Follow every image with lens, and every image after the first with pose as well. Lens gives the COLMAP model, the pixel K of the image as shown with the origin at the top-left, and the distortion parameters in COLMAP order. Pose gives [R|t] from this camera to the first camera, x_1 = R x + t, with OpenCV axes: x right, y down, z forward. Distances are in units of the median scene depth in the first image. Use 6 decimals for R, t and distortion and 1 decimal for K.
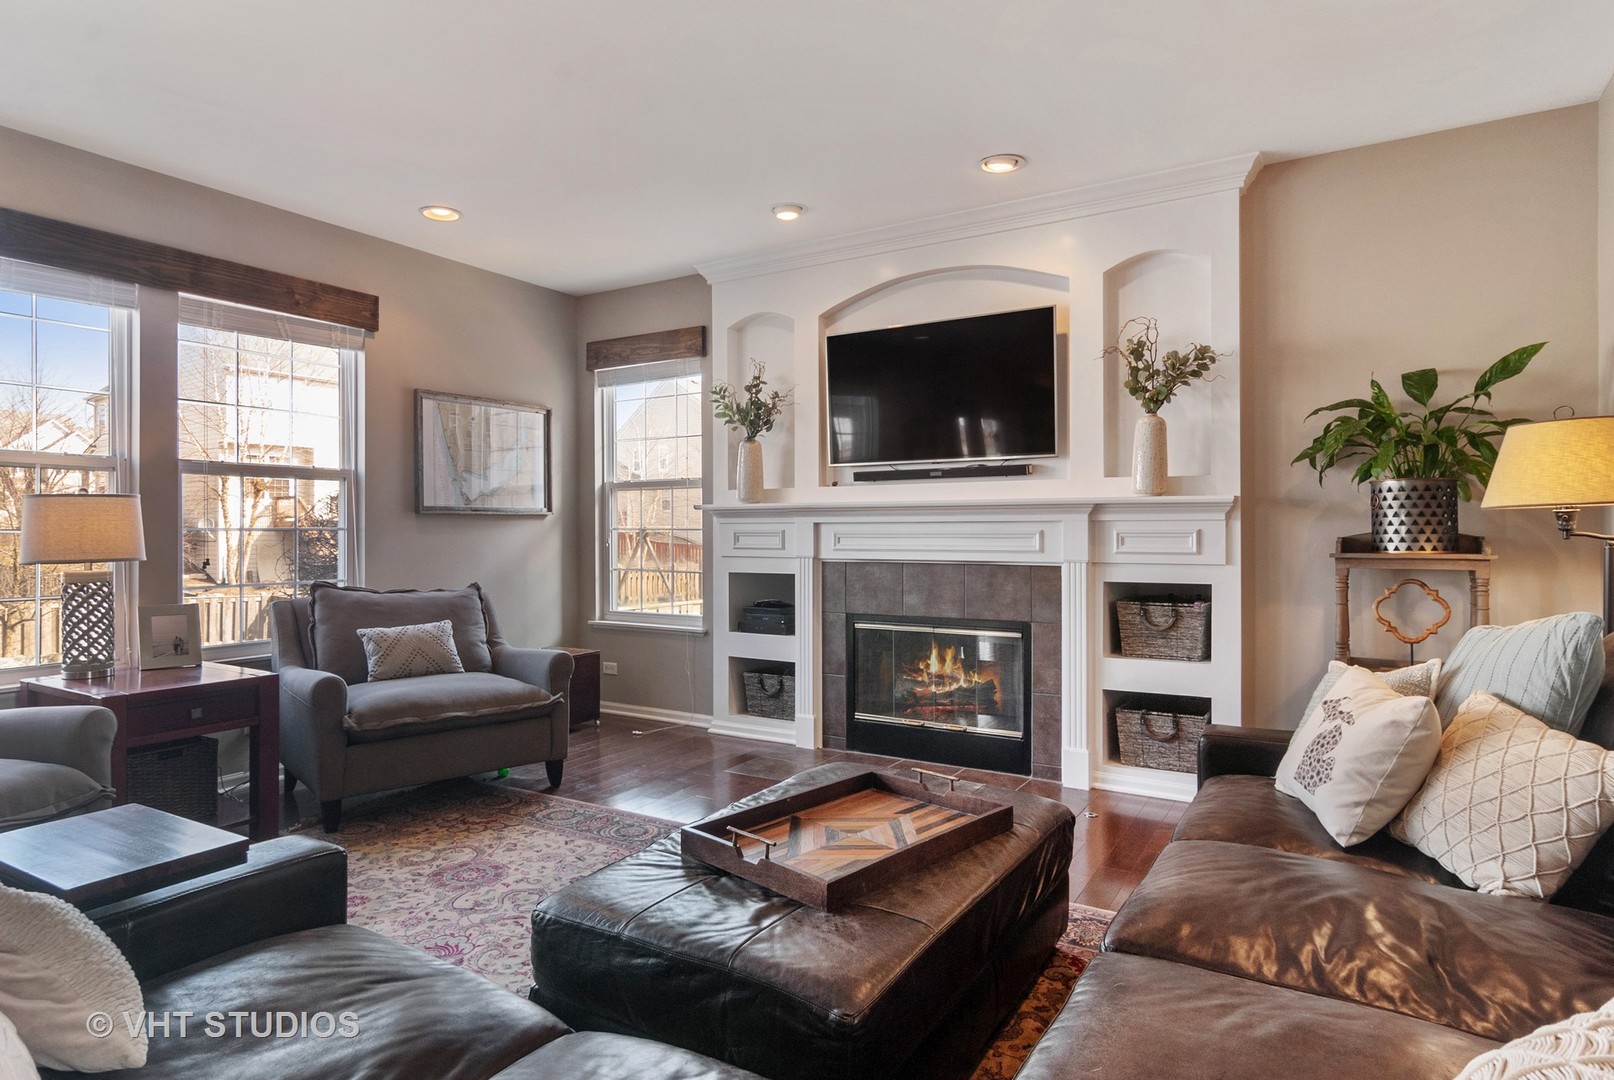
lens RADIAL K [[870.9, 0, 775.6], [0, 870.9, 543.9], [0, 0, 1]] dist [-0.001601, 0.002831]
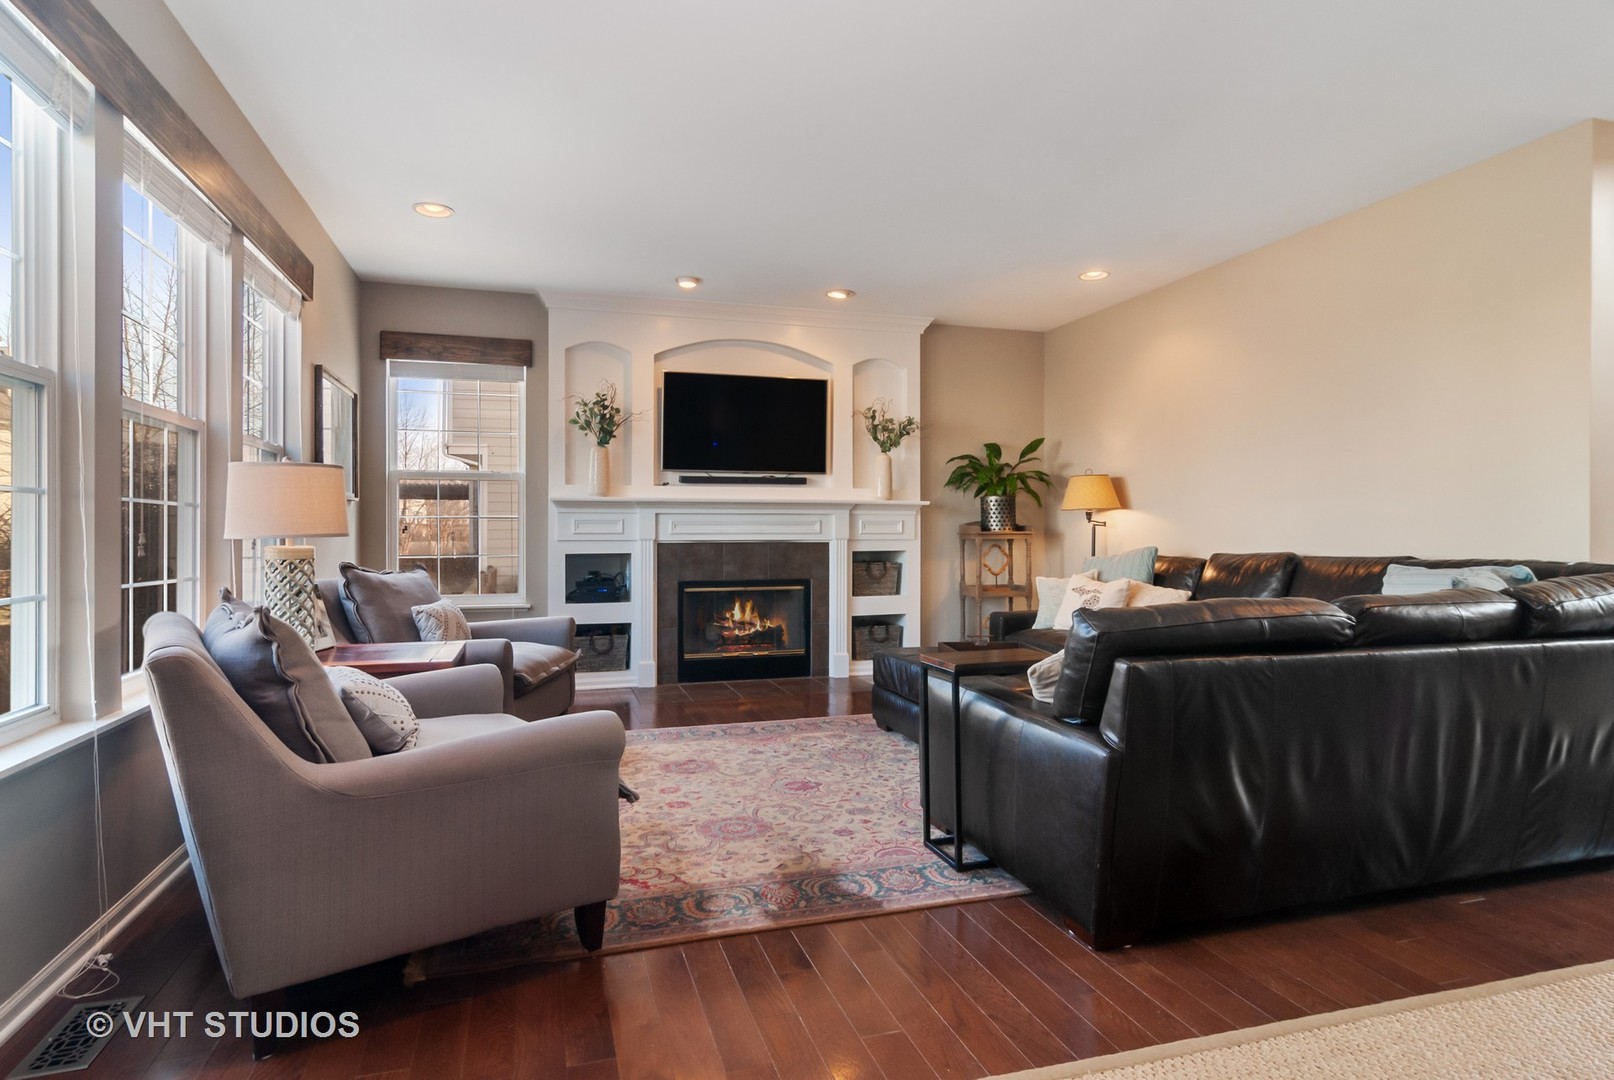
lens RADIAL K [[870.9, 0, 785.7], [0, 870.9, 535.7], [0, 0, 1]] dist [-0.001601, 0.002831]
pose [[0.674105, -0.004221, 0.738623, -0.873716], [0.008413, 0.999963, -0.001963, 0.015393], [-0.738587, 0.007537, 0.674116, -0.024647]]
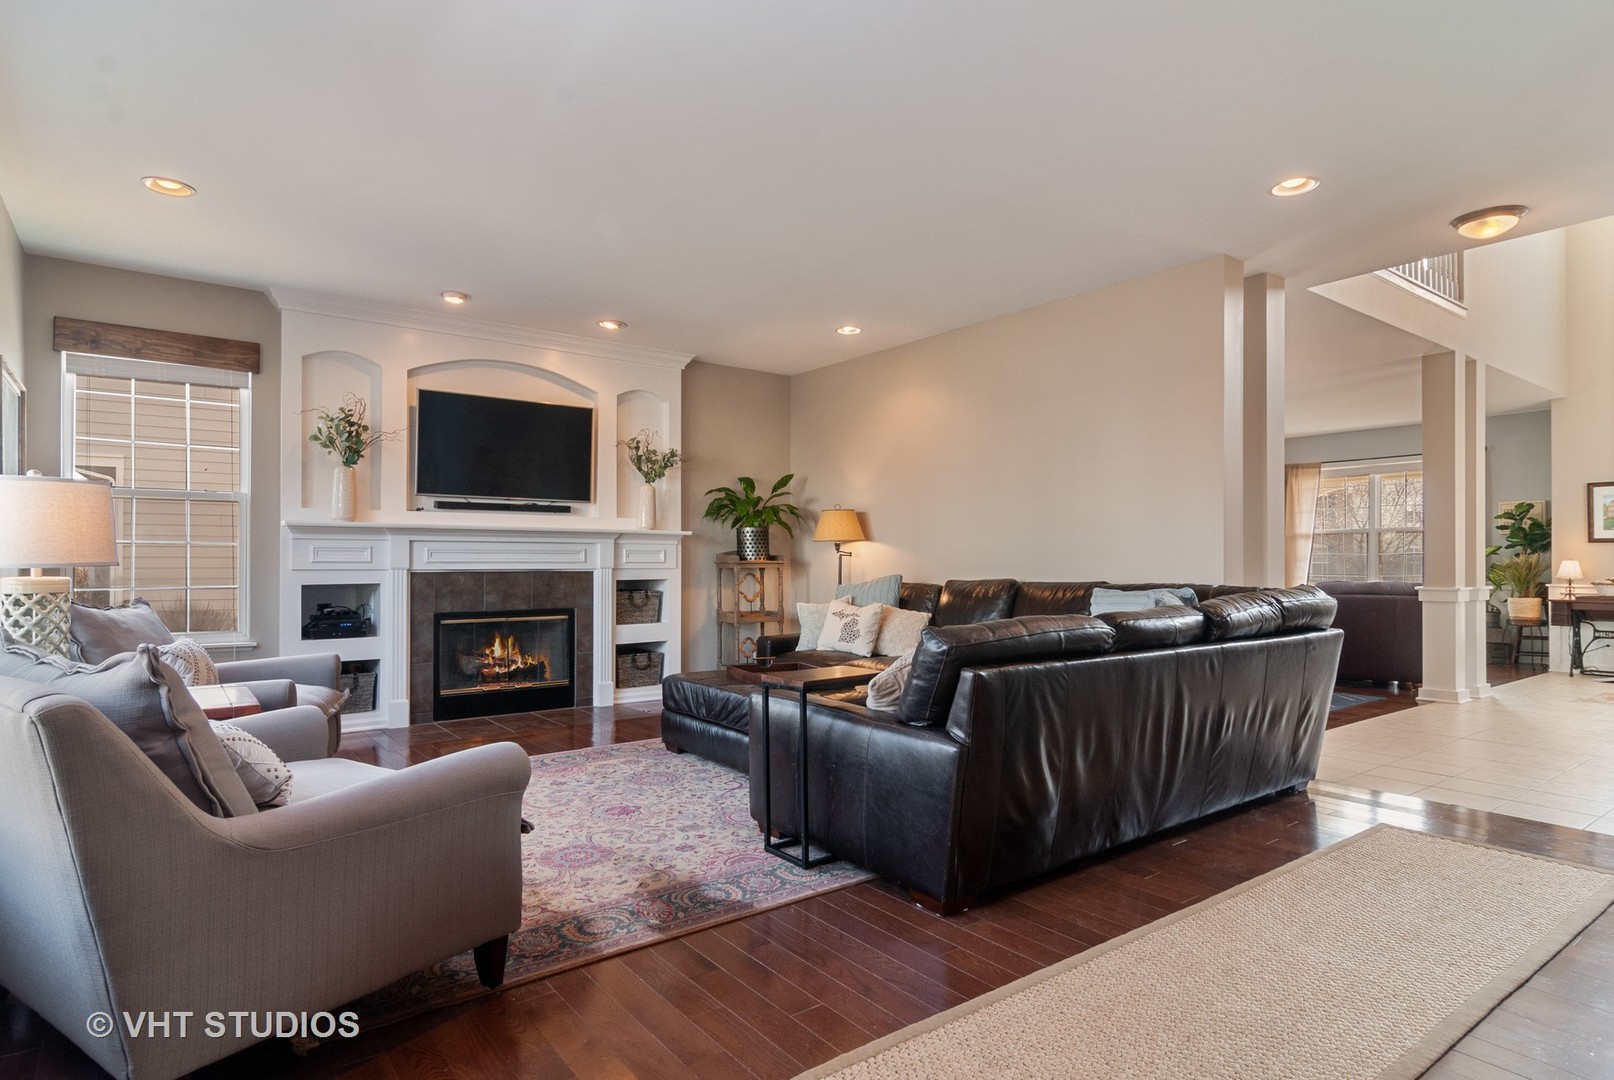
lens RADIAL K [[870.9, 0, 784.7], [0, 870.9, 563.9], [0, 0, 1]] dist [-0.001601, 0.002831]
pose [[0.381203, -0.003123, 0.924486, -0.975489], [0.007930, 0.999969, 0.000108, 0.014172], [-0.924458, 0.007290, 0.381215, 0.059357]]
